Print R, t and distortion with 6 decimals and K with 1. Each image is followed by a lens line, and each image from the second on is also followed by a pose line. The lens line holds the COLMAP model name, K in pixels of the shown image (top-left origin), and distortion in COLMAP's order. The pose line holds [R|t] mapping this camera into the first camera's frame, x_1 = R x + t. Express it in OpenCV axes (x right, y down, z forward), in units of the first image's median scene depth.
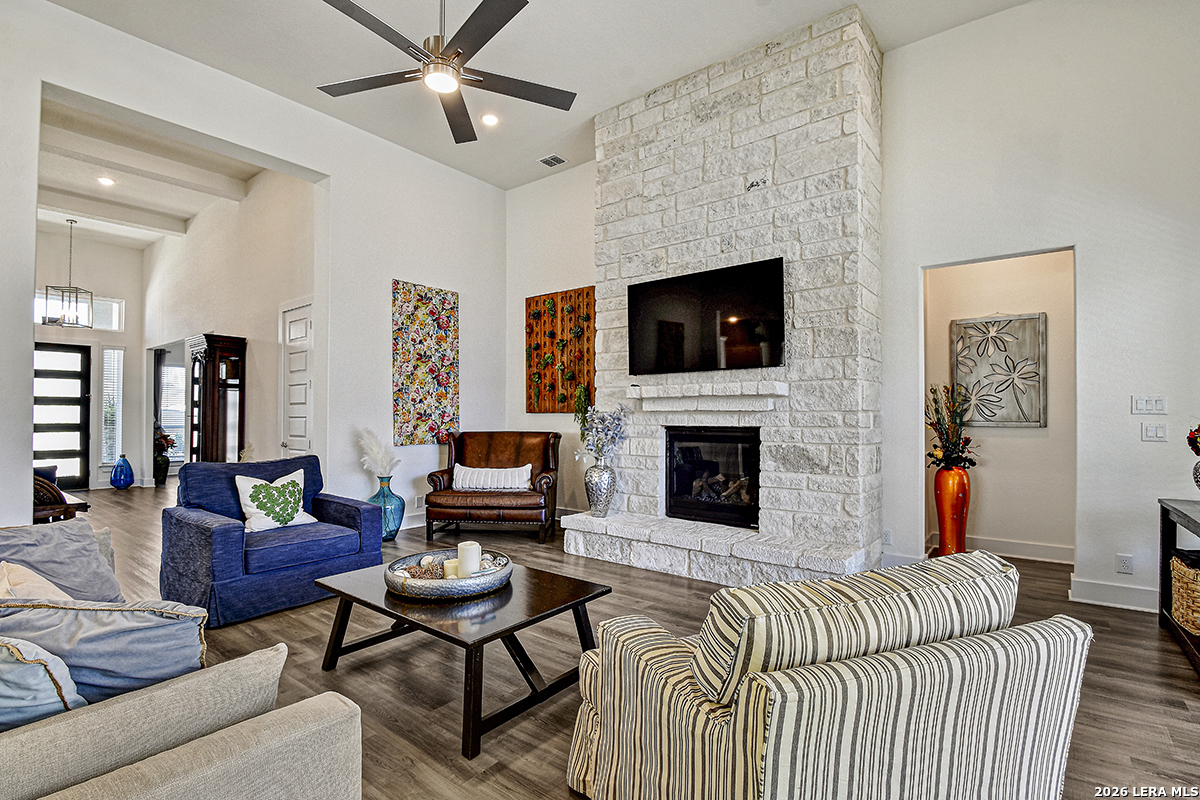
lens RADIAL K [[551.6, 0, 582.5], [0, 551.6, 420.0], [0, 0, 1]] dist [-0.005583, -0.003824]
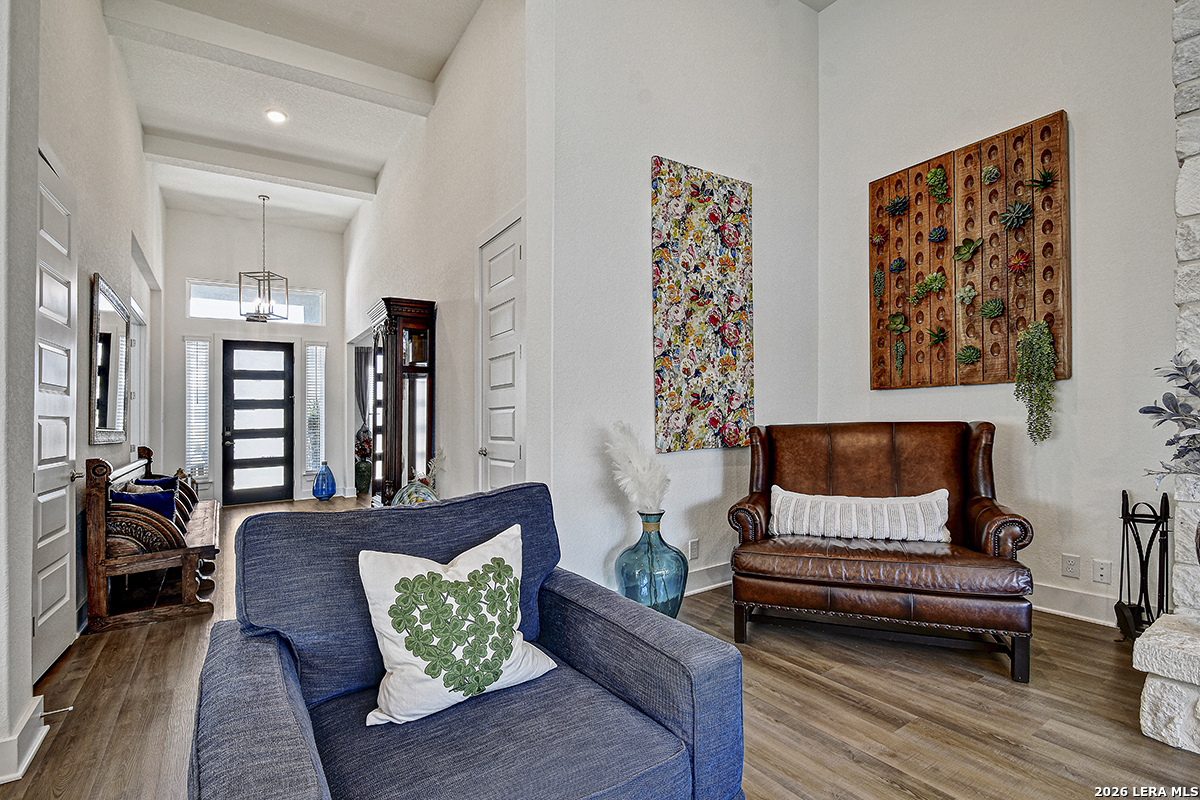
lens RADIAL K [[551.6, 0, 593.1], [0, 551.6, 426.3], [0, 0, 1]] dist [-0.005583, -0.003824]
pose [[0.951586, -0.022099, -0.306587, -0.272813], [0.027201, 0.999553, 0.012377, 0.012077], [0.306176, -0.020117, 0.951762, 0.523597]]
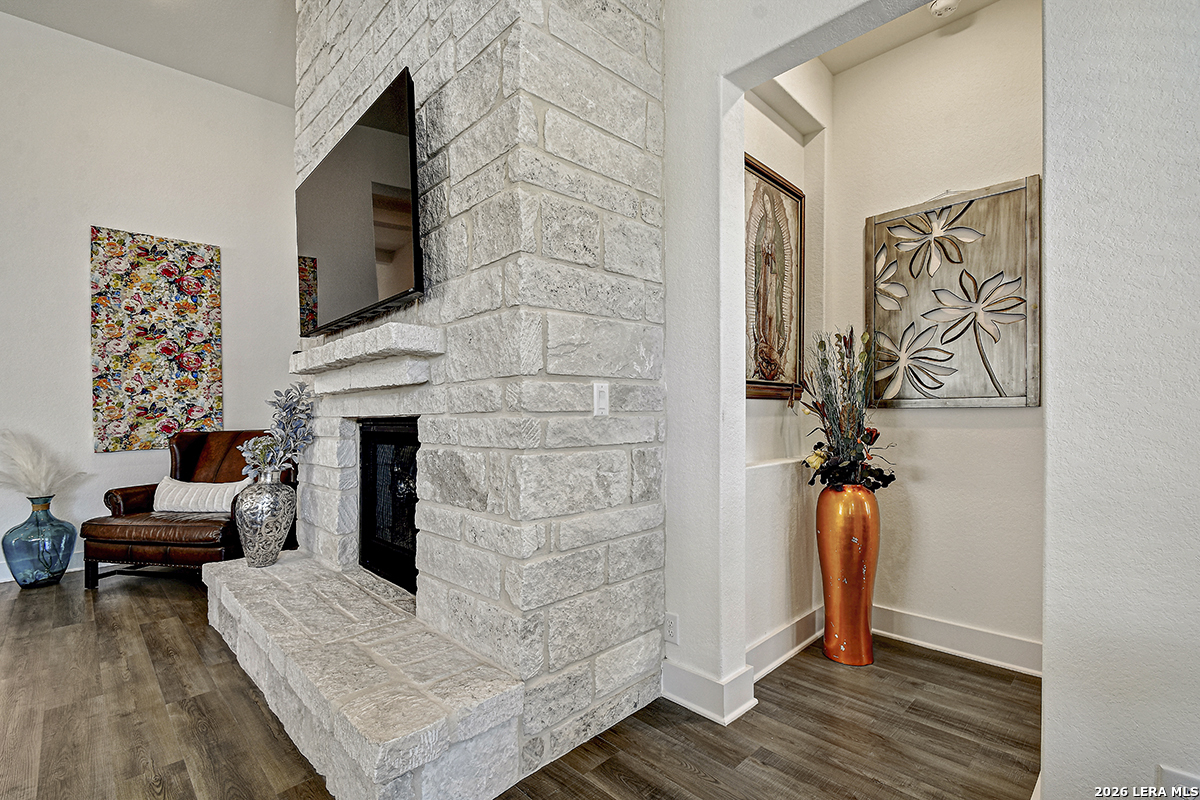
lens RADIAL K [[551.6, 0, 580.4], [0, 551.6, 423.6], [0, 0, 1]] dist [-0.005583, -0.003824]
pose [[0.991806, -0.016887, -0.126632, 0.459479], [0.018138, 0.999797, 0.008732, 0.015465], [0.126459, -0.010958, 0.991911, 0.421683]]
